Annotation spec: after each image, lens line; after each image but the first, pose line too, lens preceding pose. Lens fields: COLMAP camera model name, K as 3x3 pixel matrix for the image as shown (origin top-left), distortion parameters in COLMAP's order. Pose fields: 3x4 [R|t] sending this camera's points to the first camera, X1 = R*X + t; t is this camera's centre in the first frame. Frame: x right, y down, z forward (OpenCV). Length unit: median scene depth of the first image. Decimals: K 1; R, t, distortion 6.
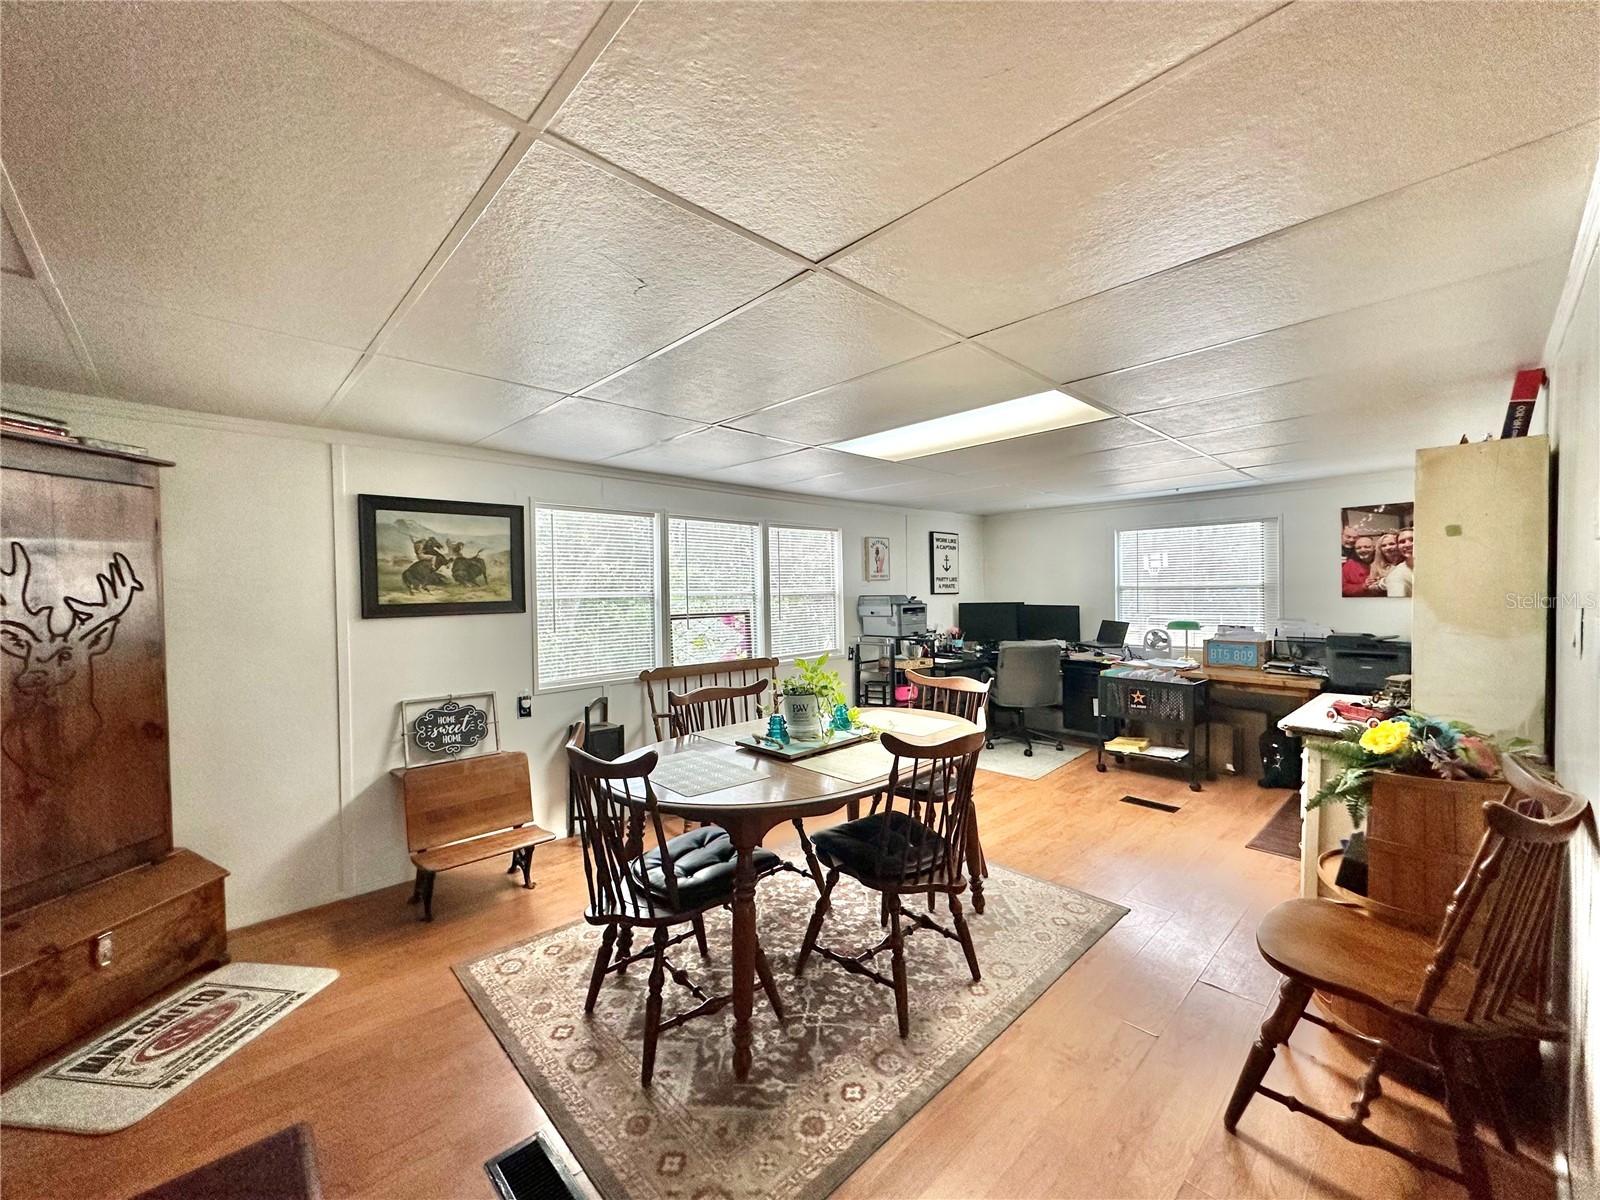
lens RADIAL K [[637.8, 0, 798.3], [0, 637.8, 595.3], [0, 0, 1]] dist [-0.000977, 0.001176]
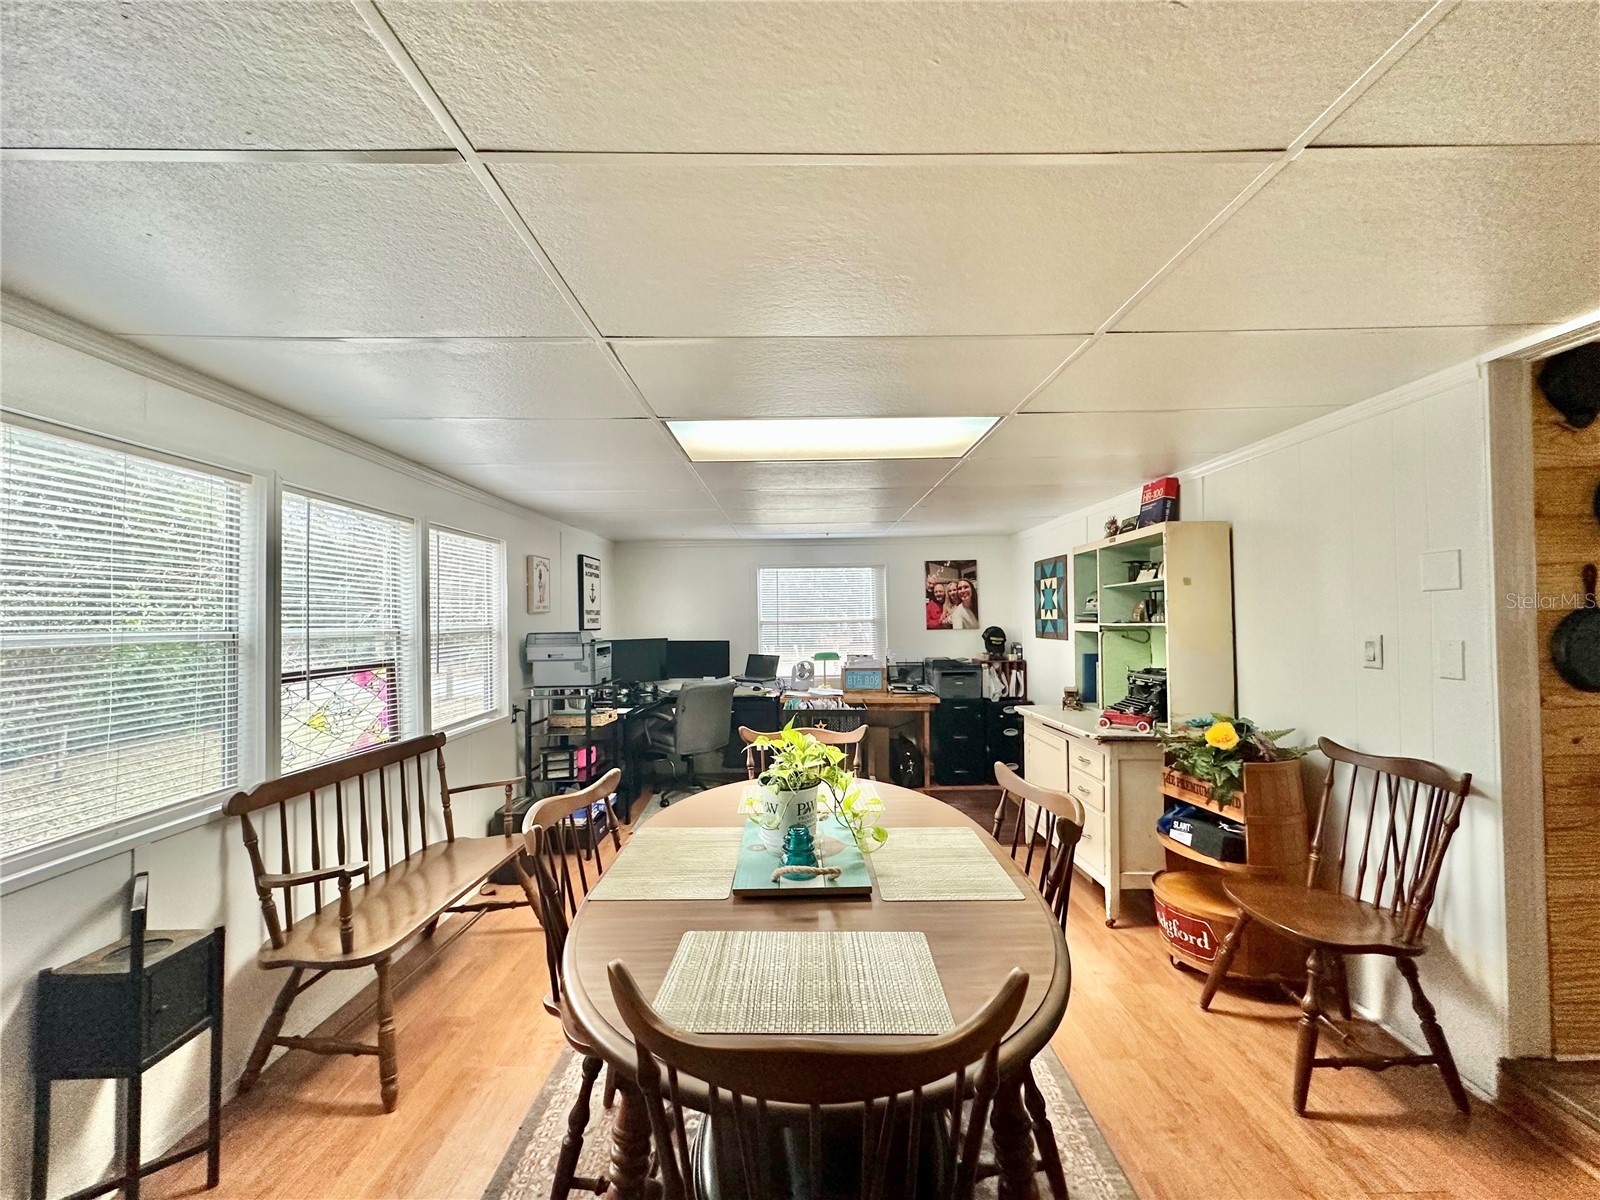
lens RADIAL K [[637.8, 0, 792.5], [0, 637.8, 593.0], [0, 0, 1]] dist [-0.000977, 0.001176]
pose [[0.681098, 0.033372, 0.731431, -0.272076], [0.009879, 0.998451, -0.054754, -0.002875], [-0.732126, 0.044519, 0.679713, 0.311060]]
